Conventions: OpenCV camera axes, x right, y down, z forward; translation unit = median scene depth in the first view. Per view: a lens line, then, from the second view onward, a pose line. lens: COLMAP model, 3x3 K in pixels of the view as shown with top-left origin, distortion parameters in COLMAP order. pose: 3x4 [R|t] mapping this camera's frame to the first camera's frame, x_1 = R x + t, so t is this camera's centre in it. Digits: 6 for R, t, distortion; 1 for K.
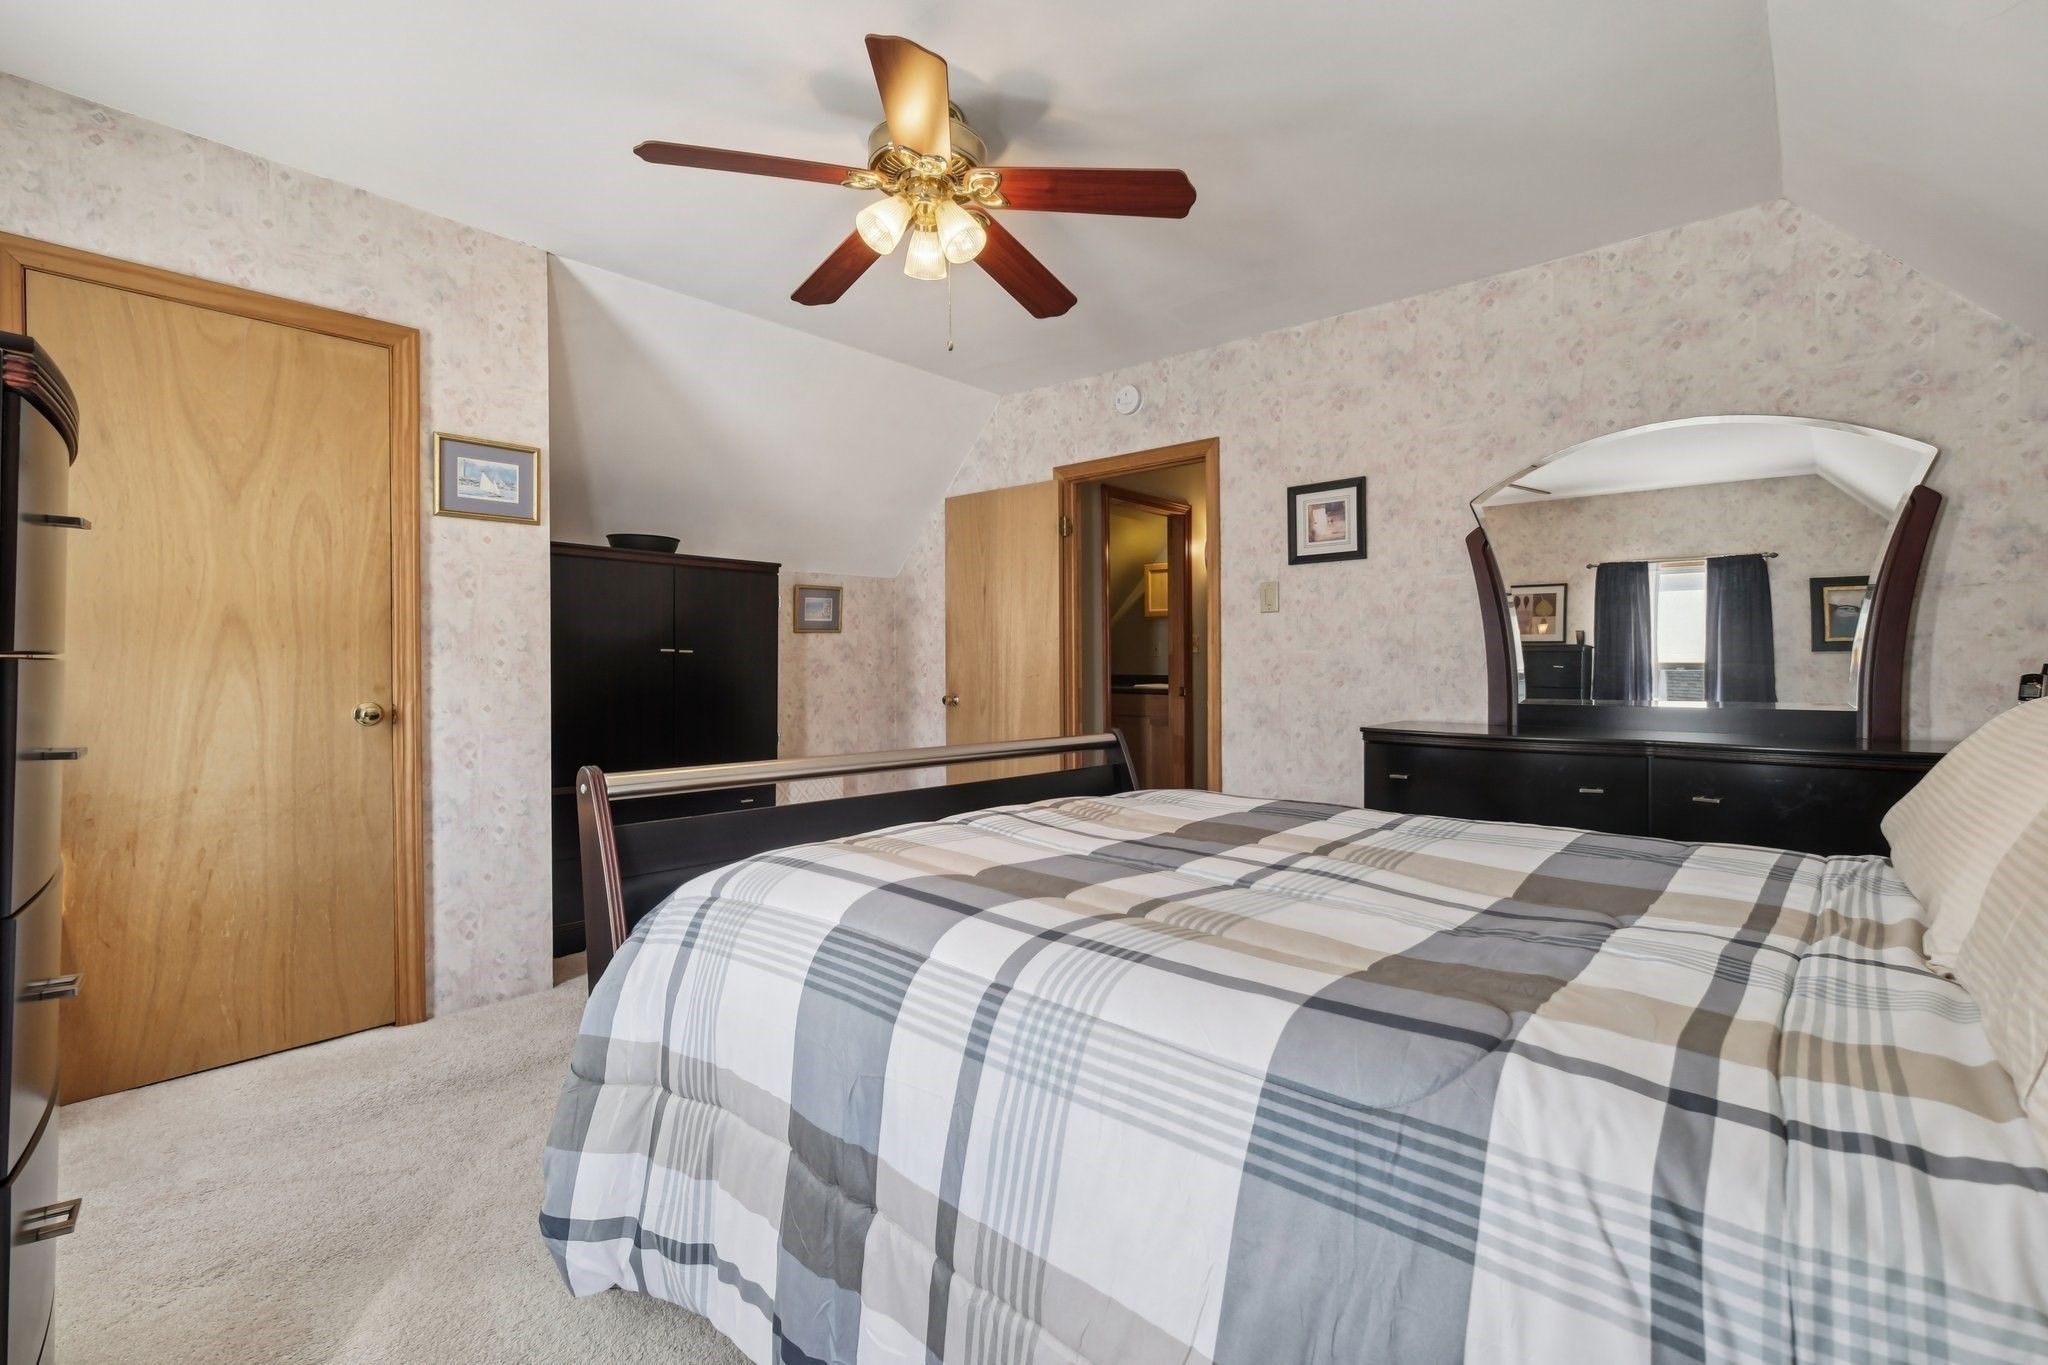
lens RADIAL K [[895.3, 0, 1023.1], [0, 895.3, 679.3], [0, 0, 1]] dist [-0.002726, 0.000269]
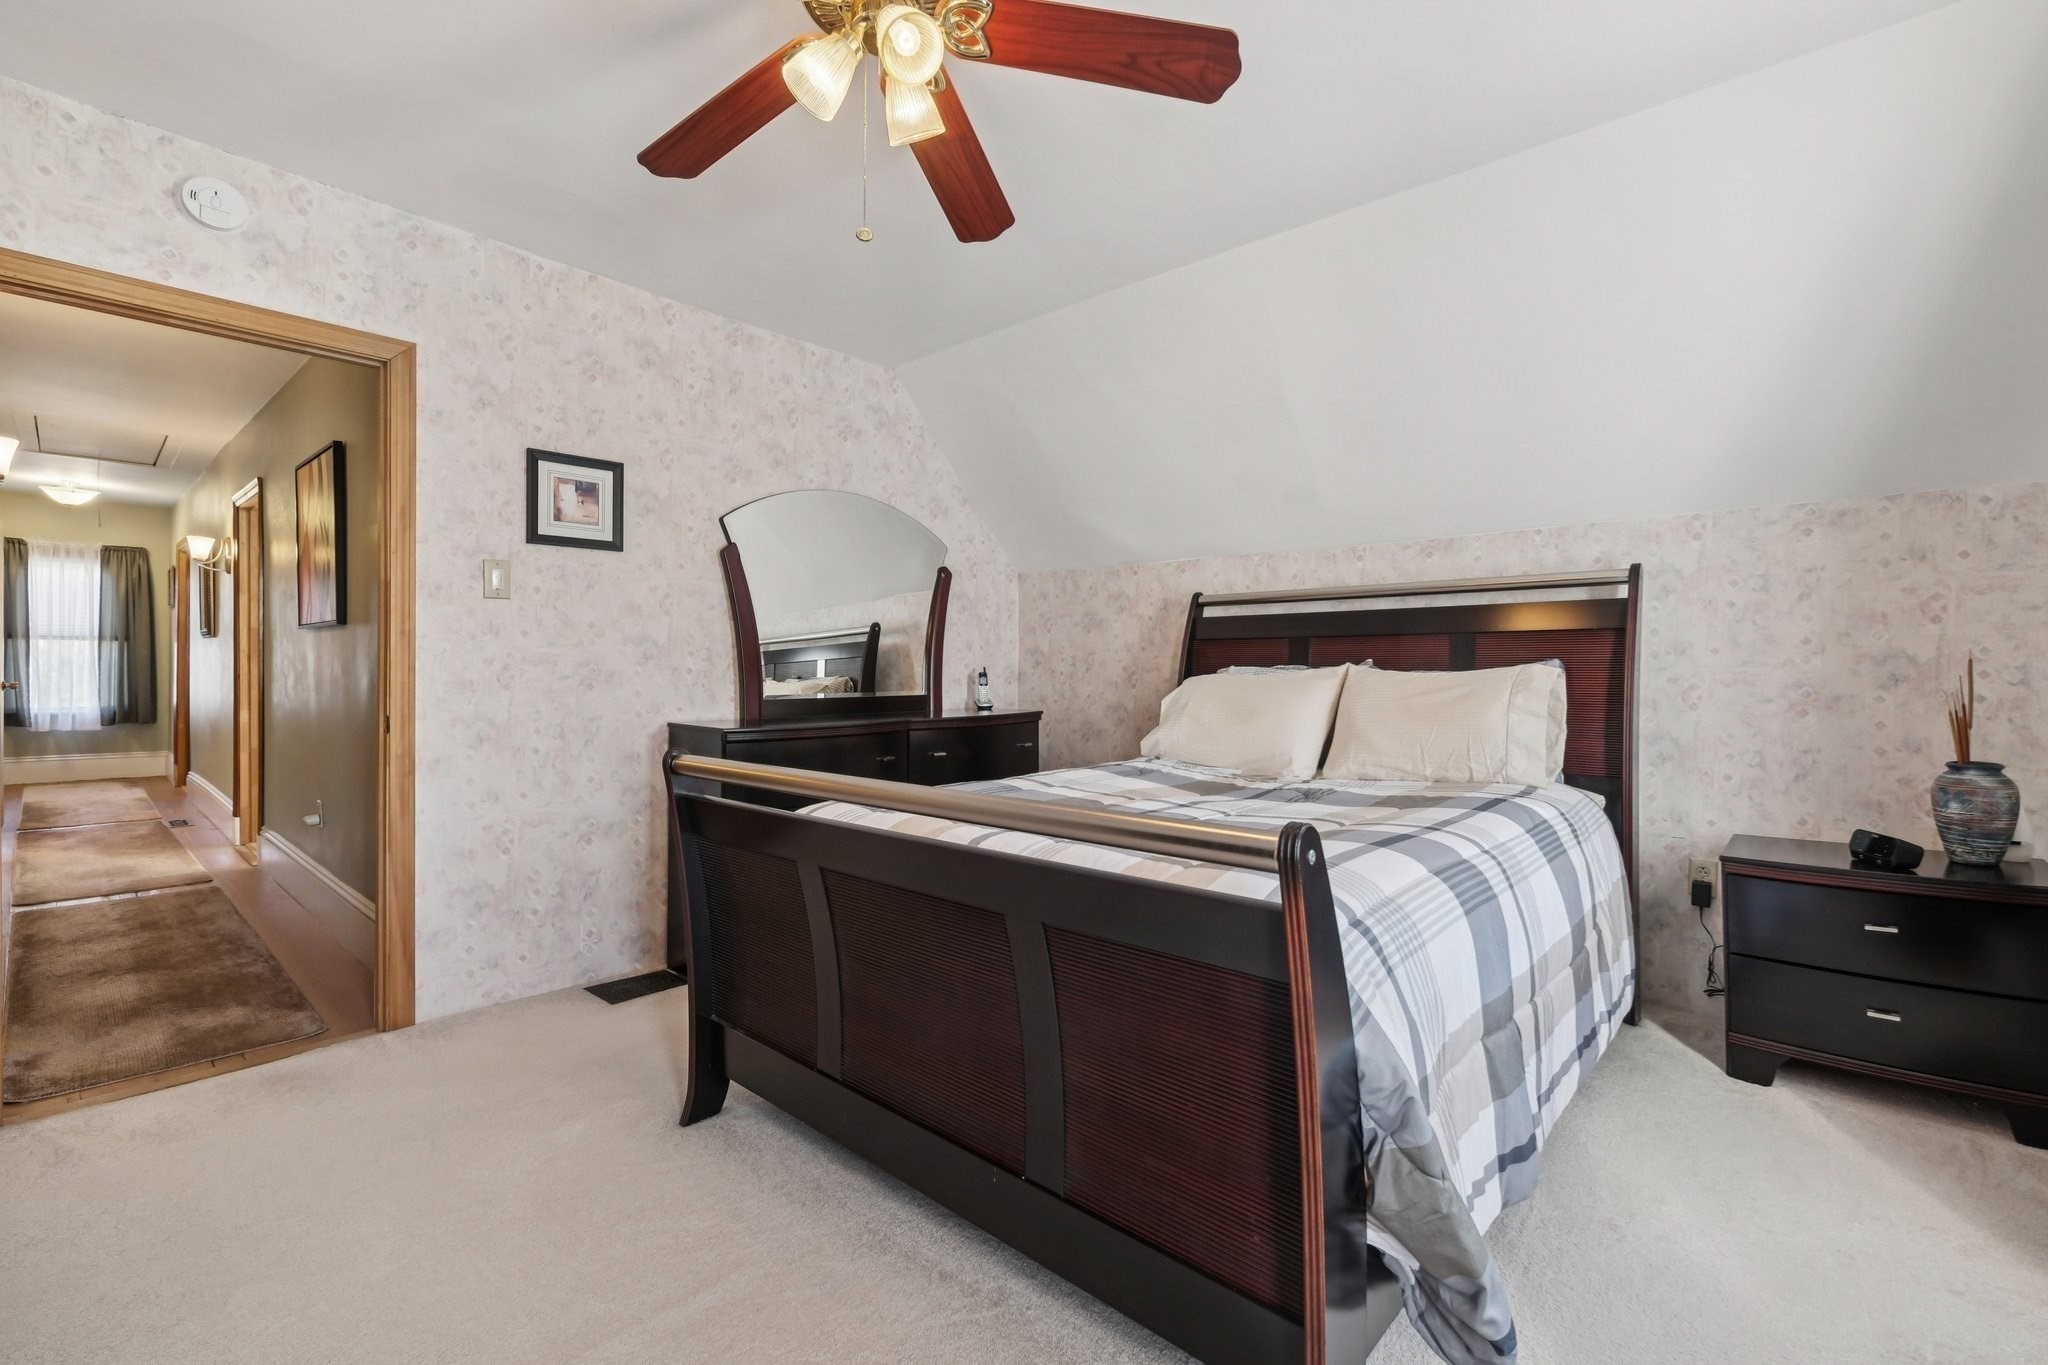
lens RADIAL K [[895.3, 0, 1030.4], [0, 895.3, 669.8], [0, 0, 1]] dist [-0.002726, 0.000269]
pose [[0.003644, -0.005385, 0.999979, -0.533691], [0.008622, 0.999949, 0.005353, -0.013174], [-0.999956, 0.008602, 0.003691, 0.560578]]
